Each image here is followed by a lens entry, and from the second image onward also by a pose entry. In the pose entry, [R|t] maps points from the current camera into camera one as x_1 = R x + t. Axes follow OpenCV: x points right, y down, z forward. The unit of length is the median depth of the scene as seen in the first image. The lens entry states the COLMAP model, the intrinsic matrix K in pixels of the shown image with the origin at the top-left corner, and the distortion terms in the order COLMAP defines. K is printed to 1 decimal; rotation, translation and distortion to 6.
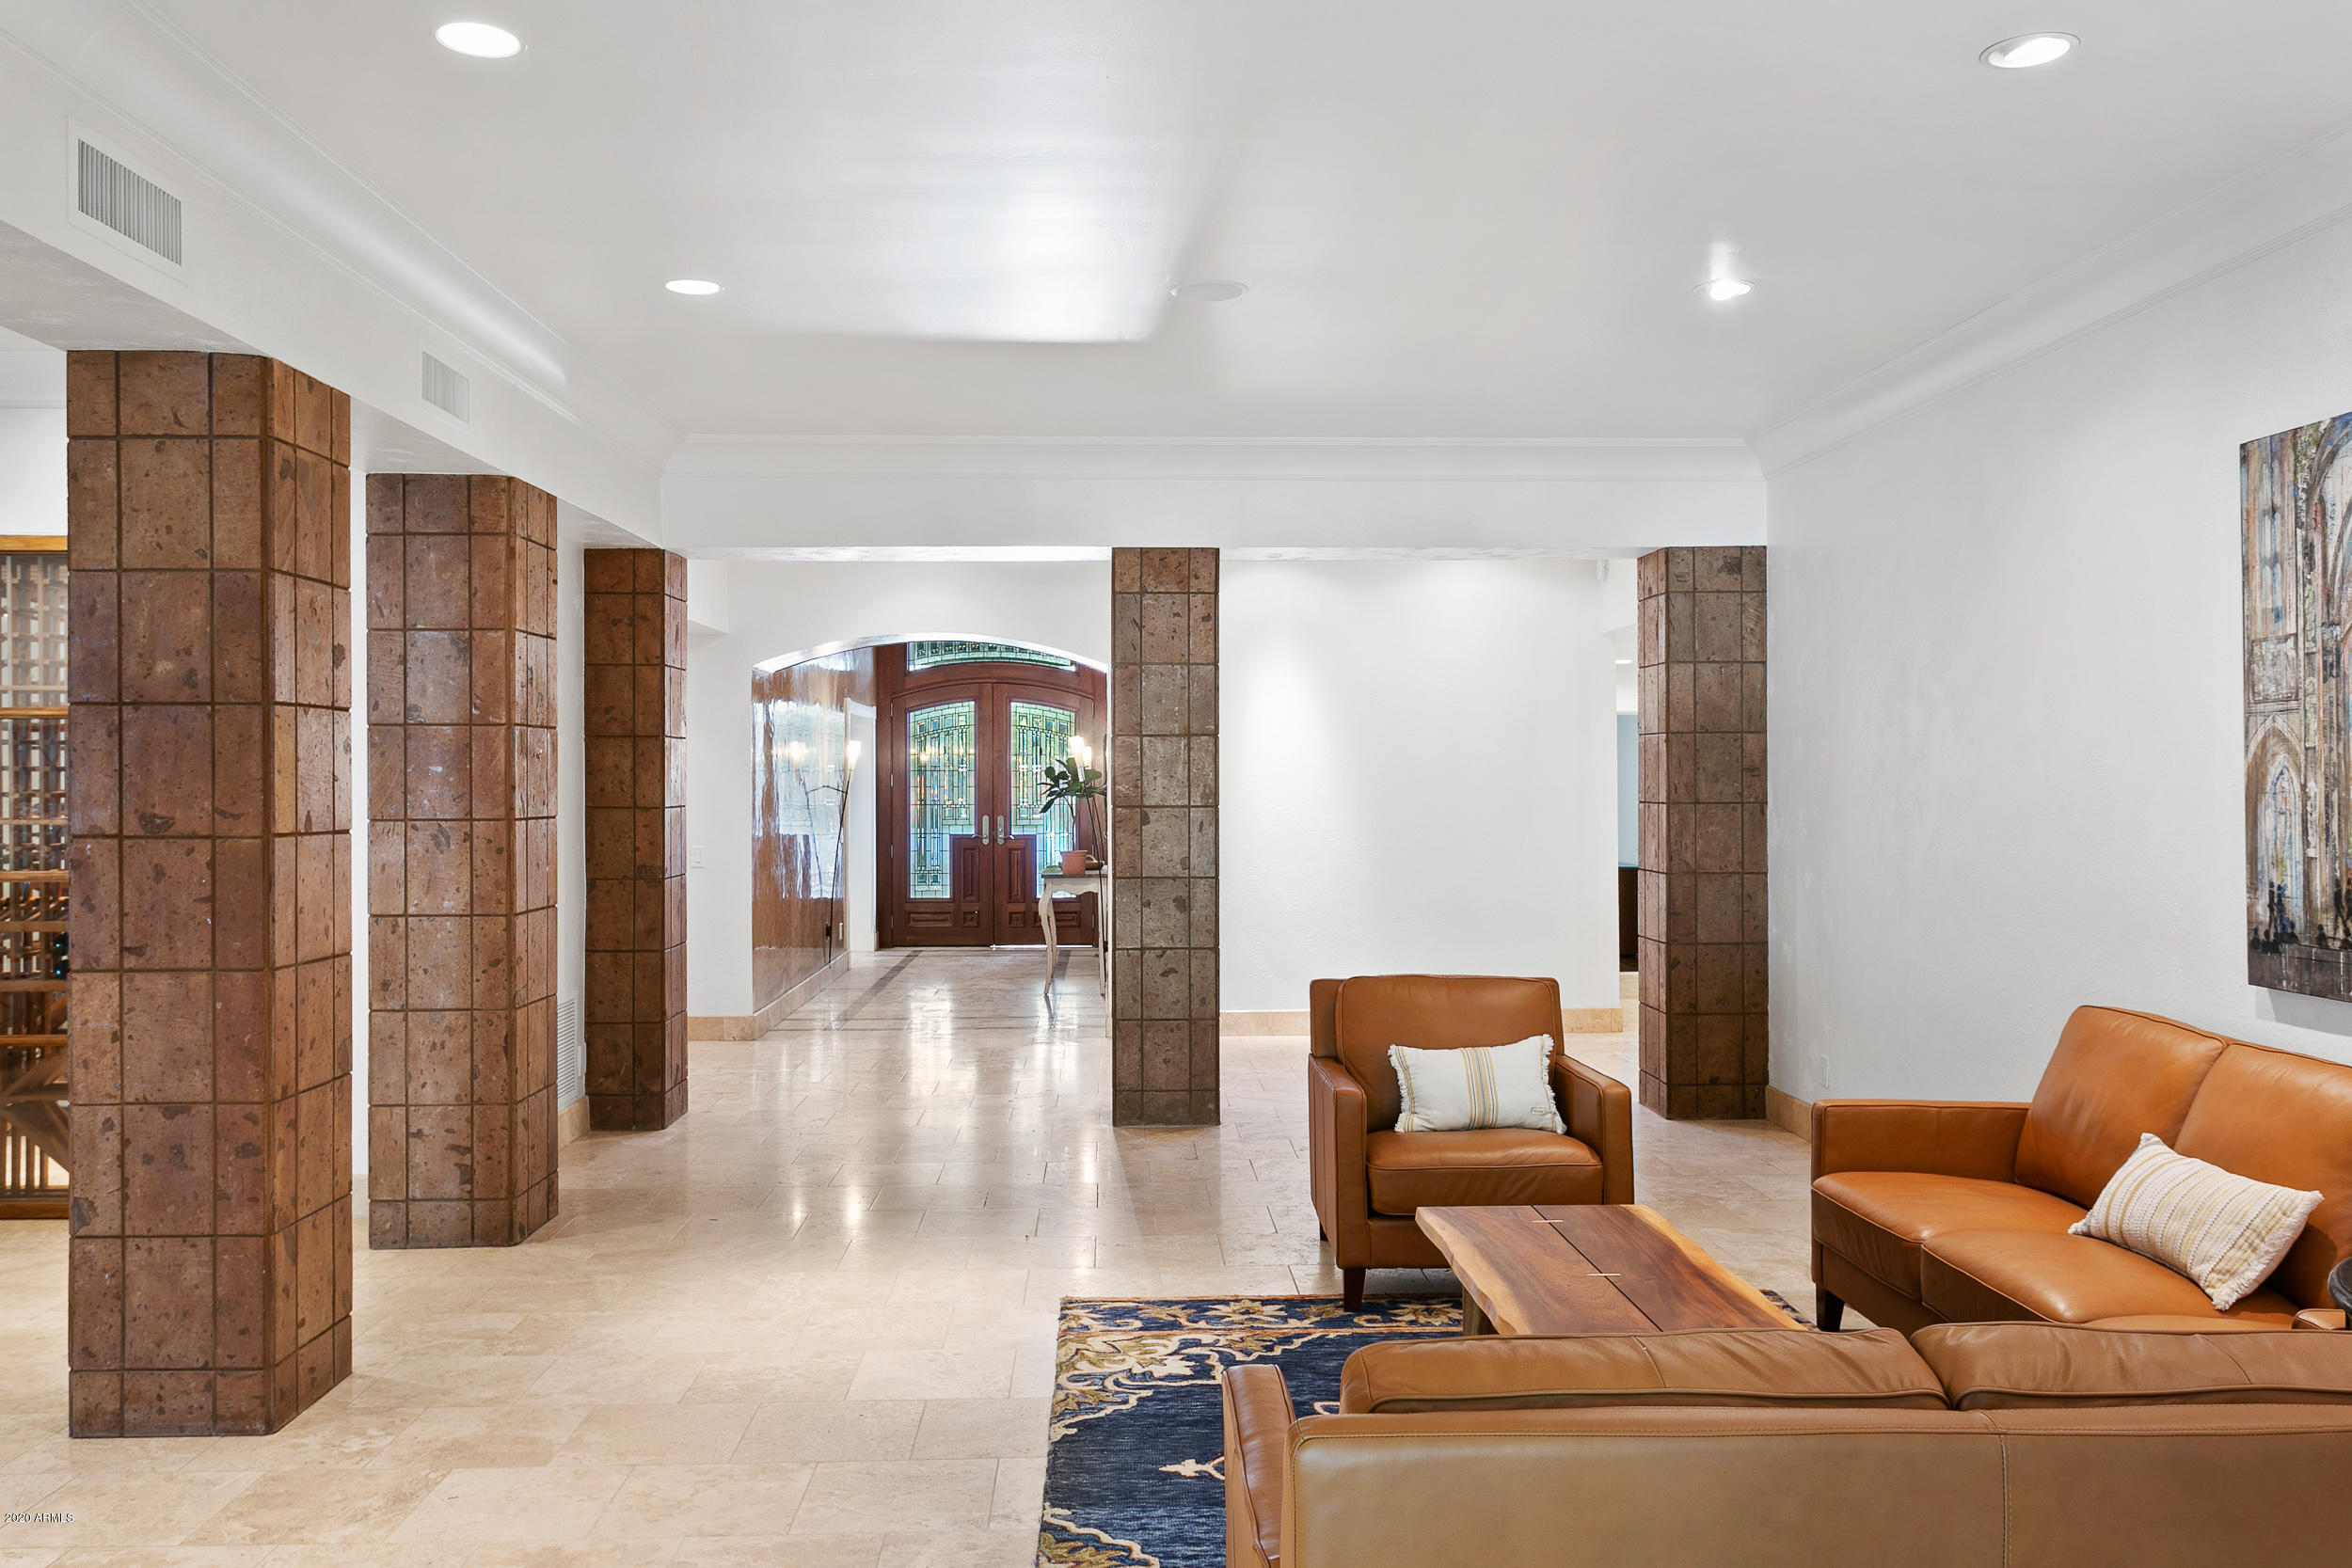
lens RADIAL K [[1857.5, 0, 1173.9], [0, 1857.5, 789.3], [0, 0, 1]] dist [0.005962, 0.003776]
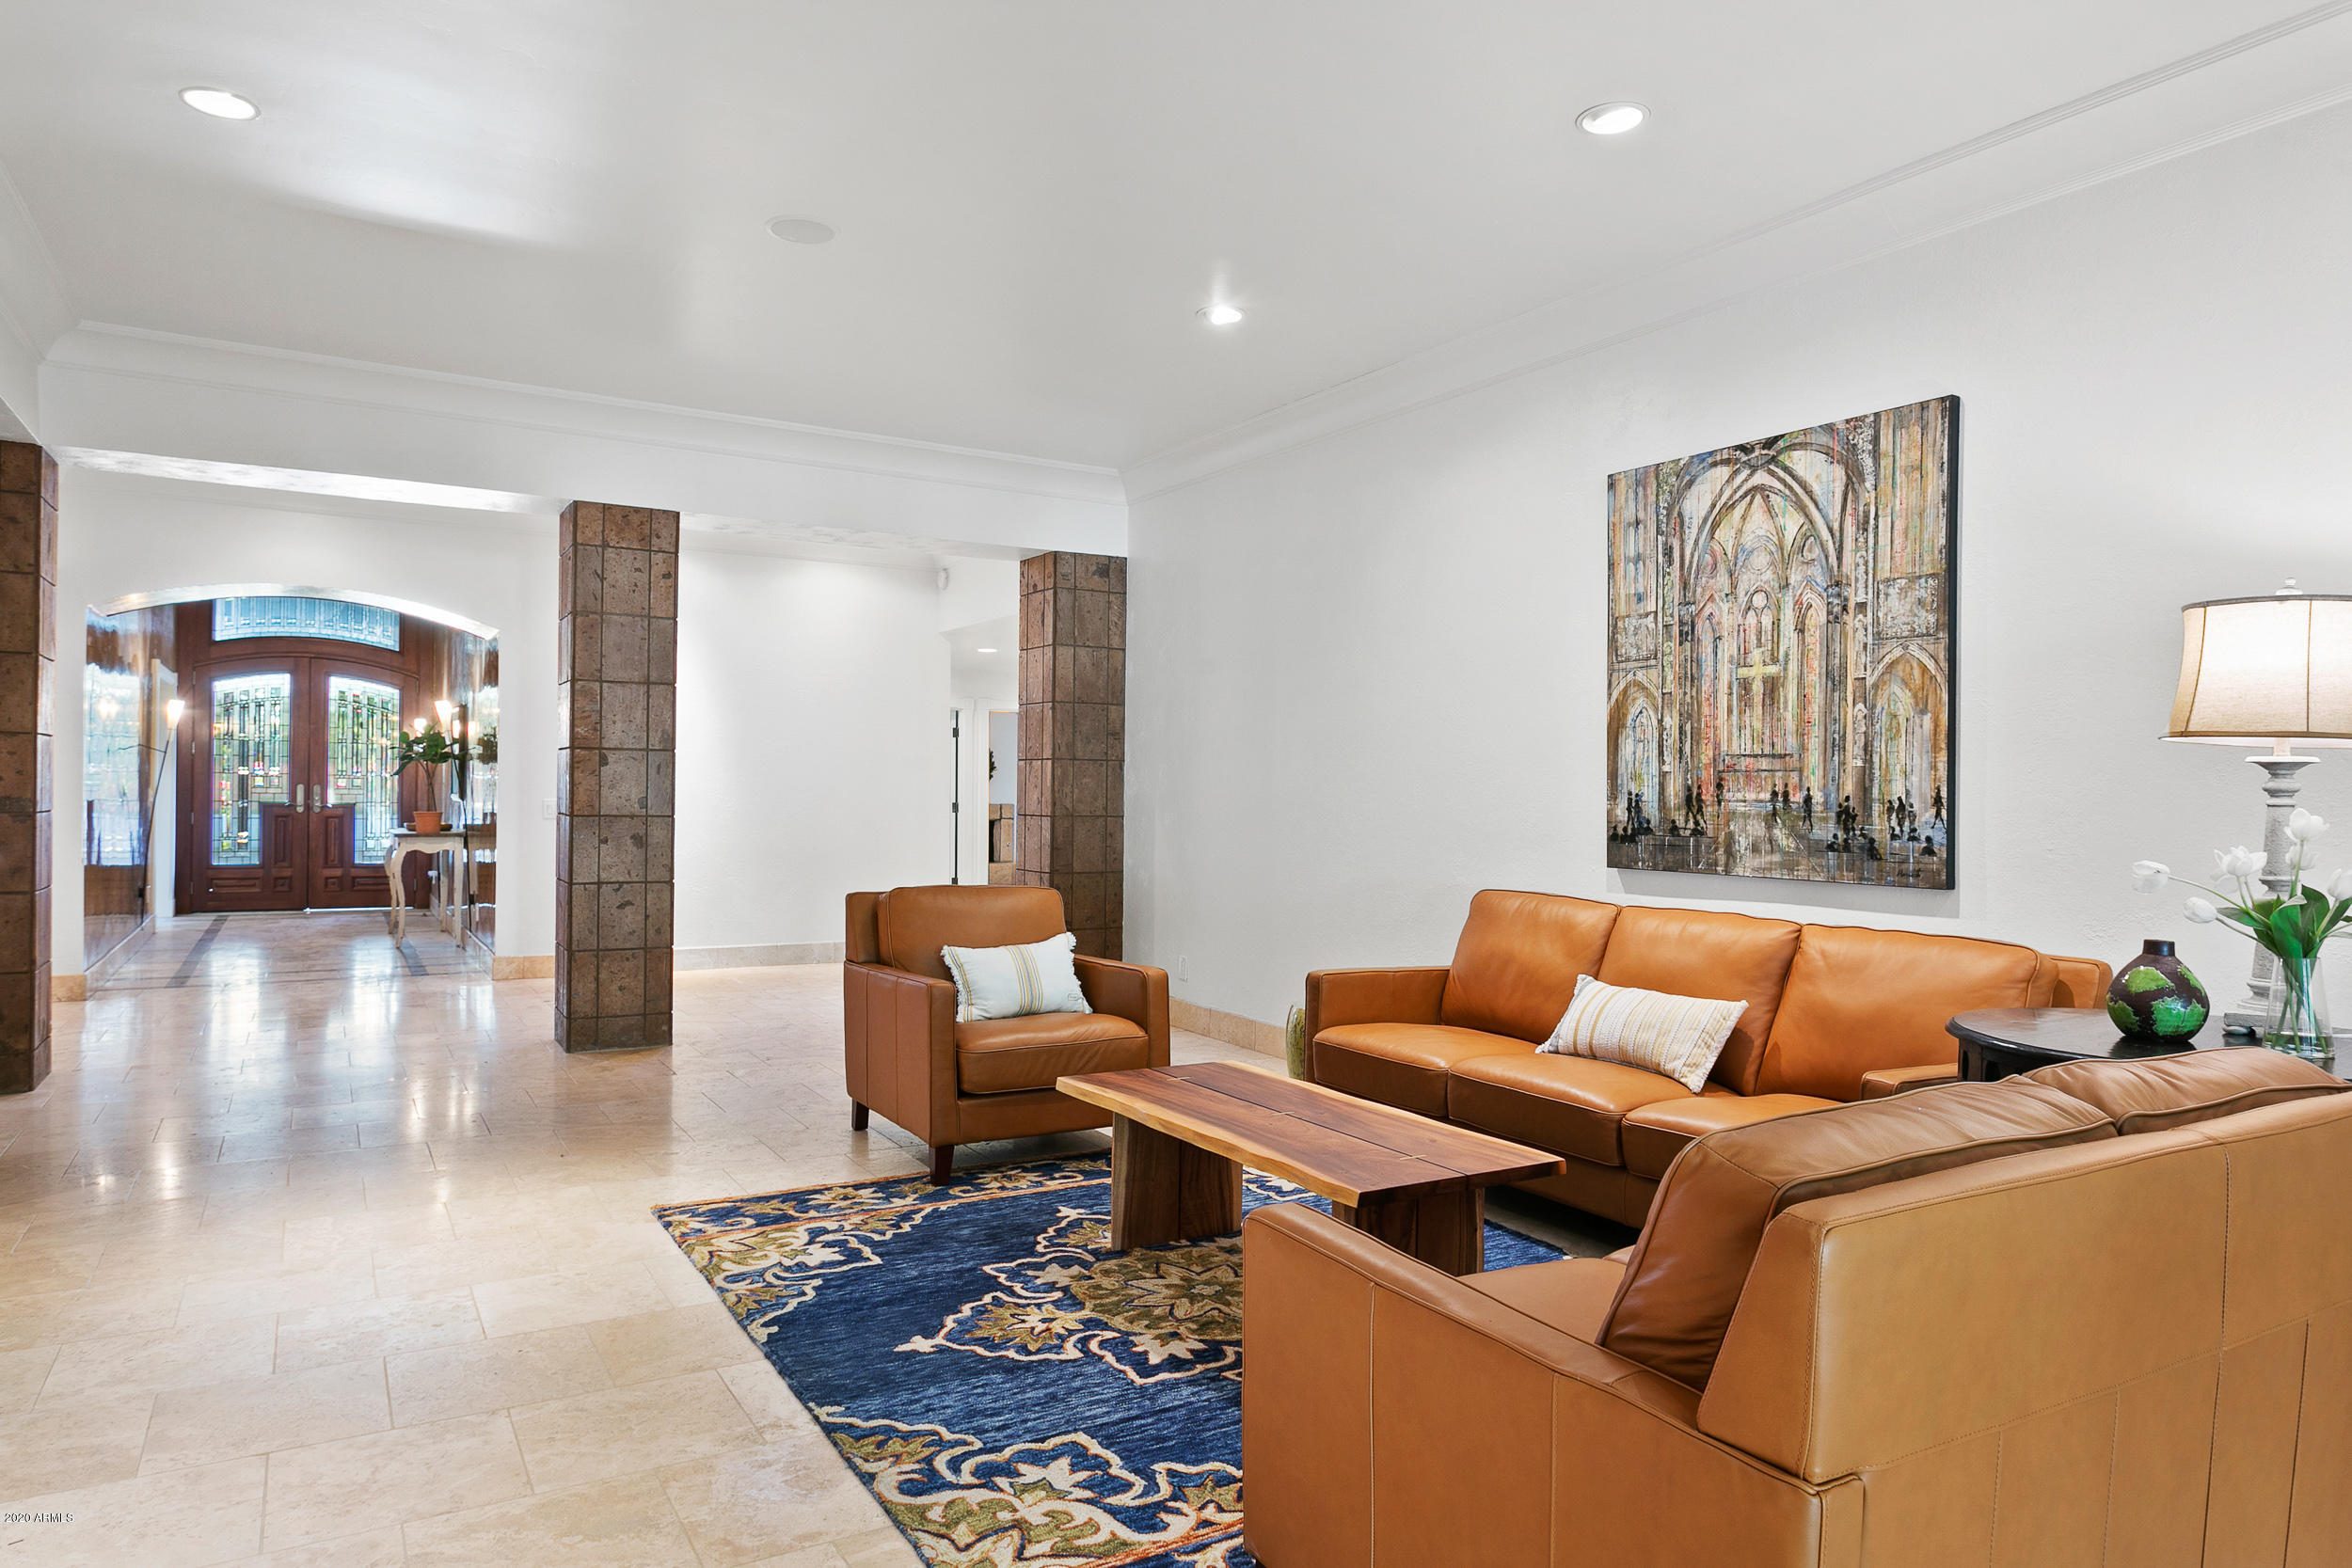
lens RADIAL K [[1439.6, 0, 1168.8], [0, 1439.6, 798.6], [0, 0, 1]] dist [-0.006841, 0.002378]
pose [[0.877072, 0.013132, 0.480179, -0.196863], [-0.014071, 0.999900, -0.001645, 0.054032], [-0.480152, -0.005314, 0.877169, 0.198908]]
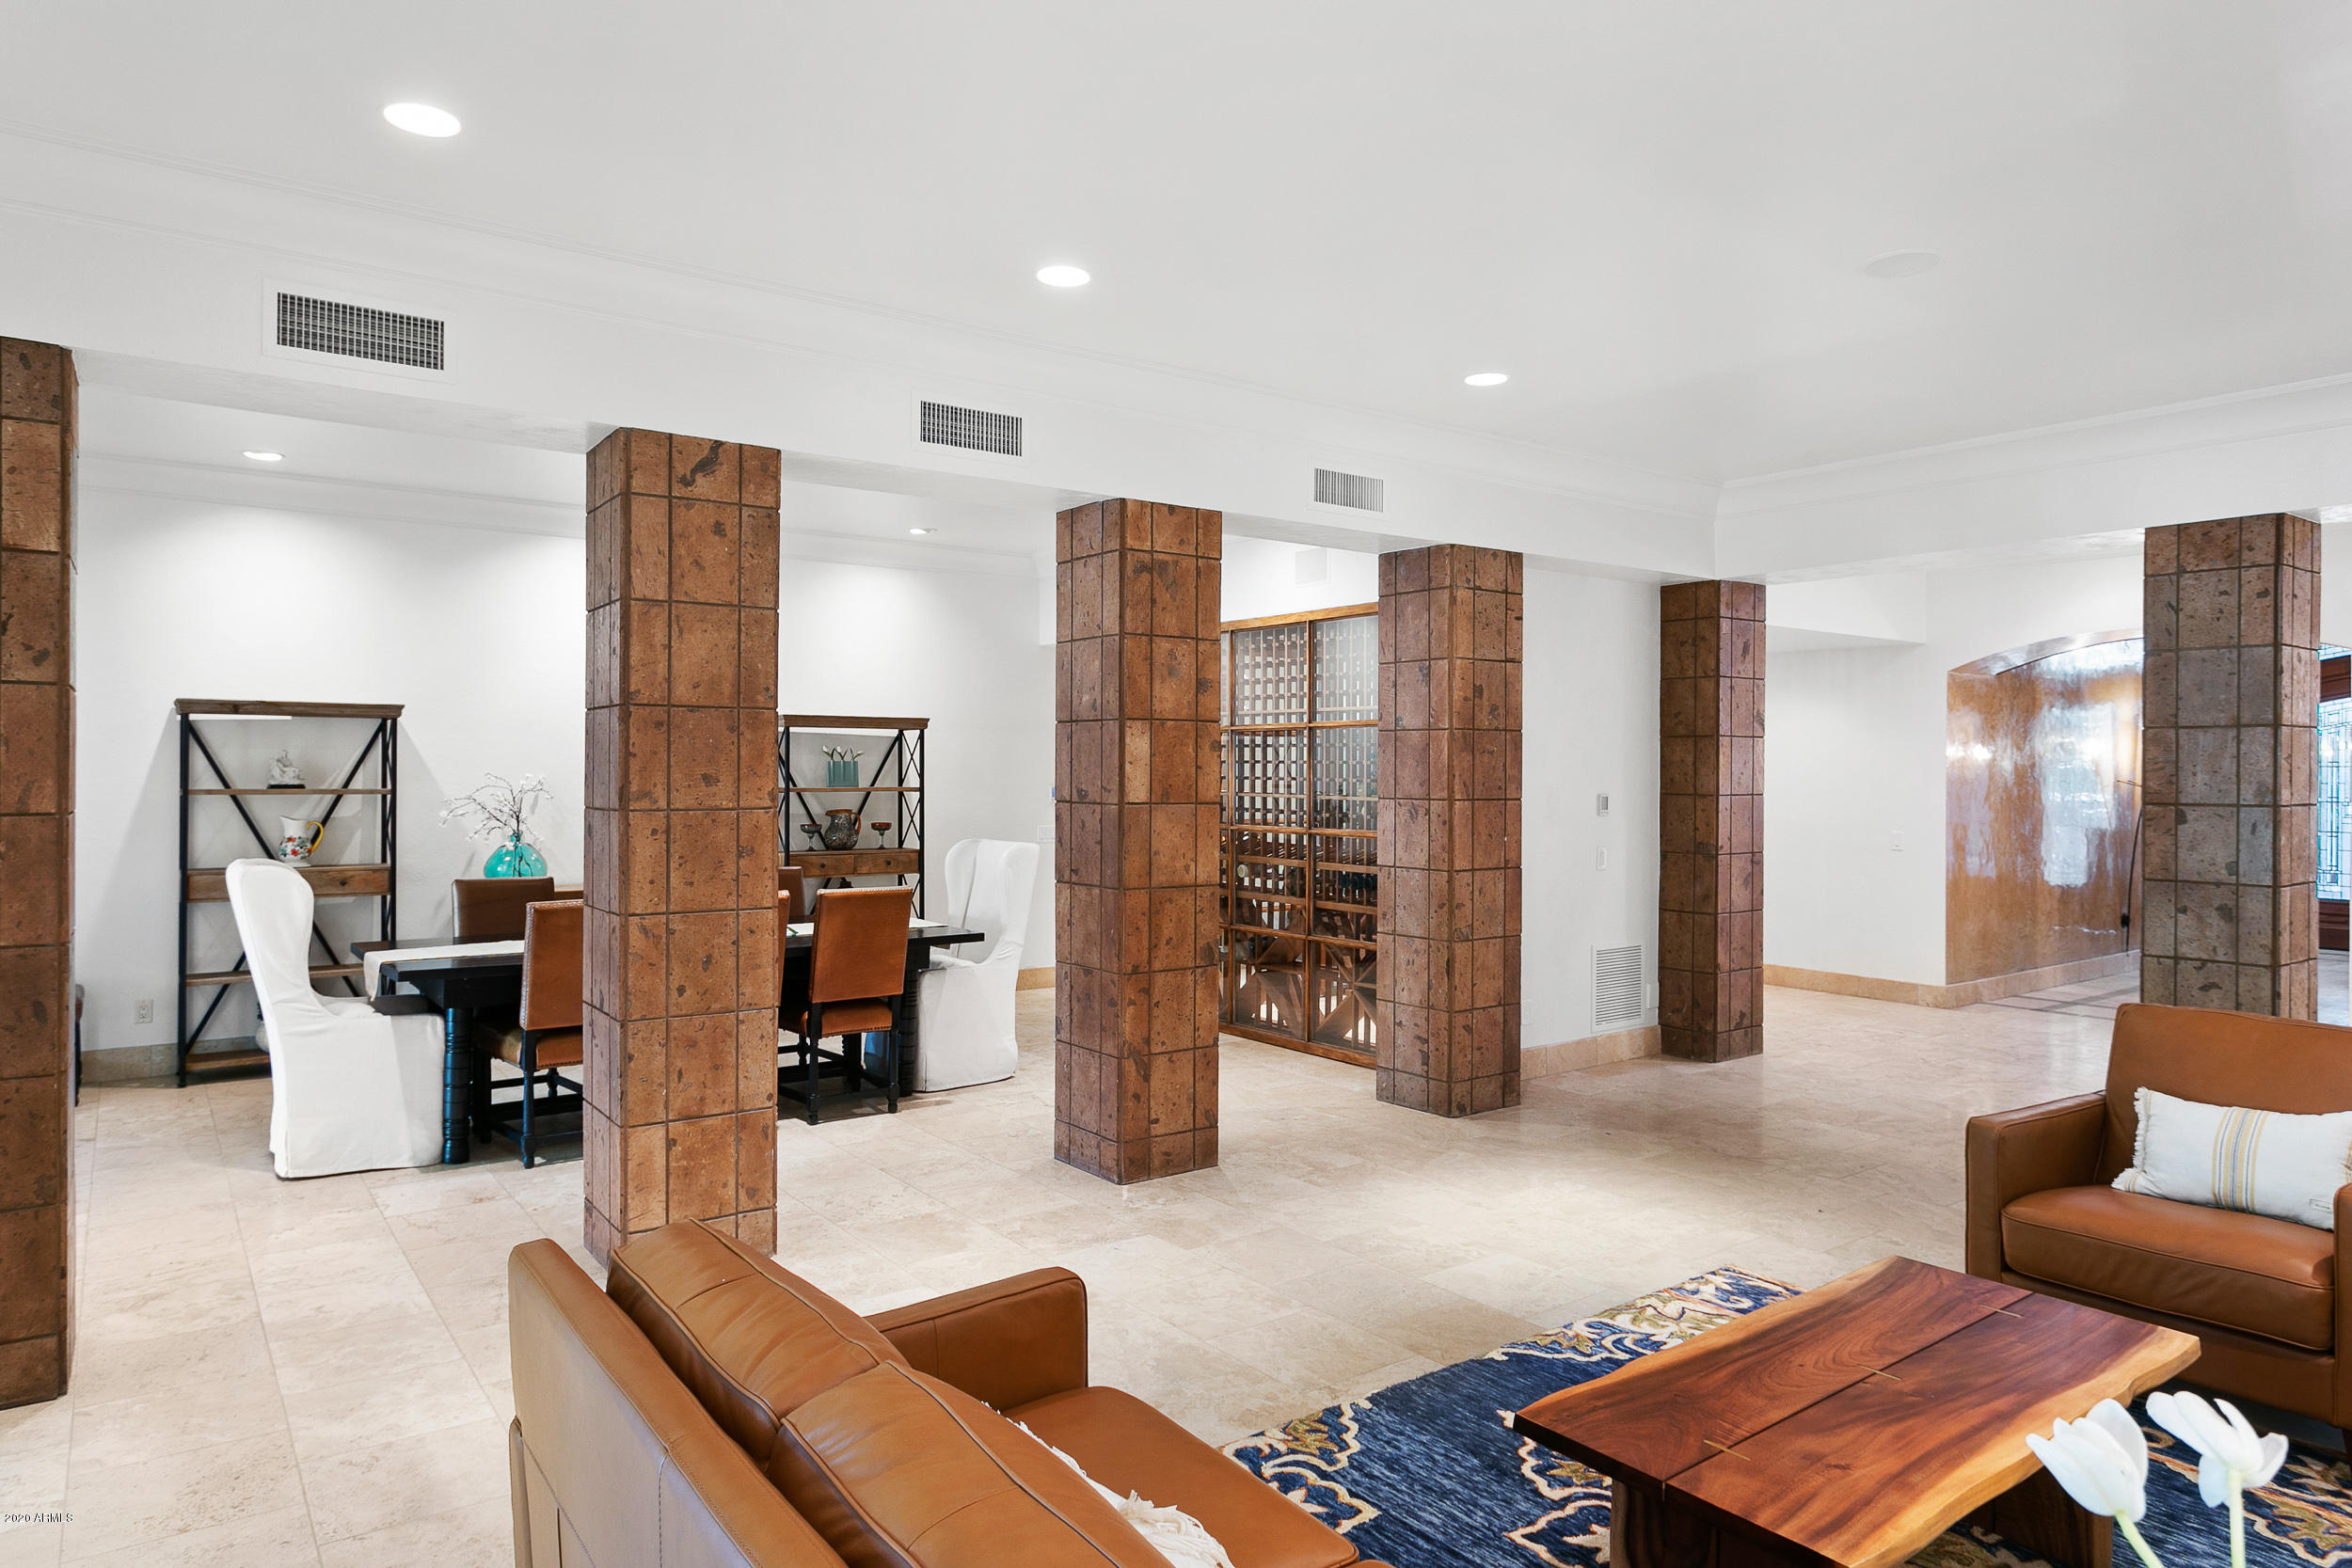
lens RADIAL K [[1425.8, 0, 1176.0], [0, 1425.8, 784.0], [0, 0, 1]] dist [-0.009342, -0.000362]
pose [[0.570026, 0.012697, -0.821529, 0.435110], [-0.010980, 0.999909, 0.007835, -0.001263], [0.821553, 0.004554, 0.570113, 0.292867]]
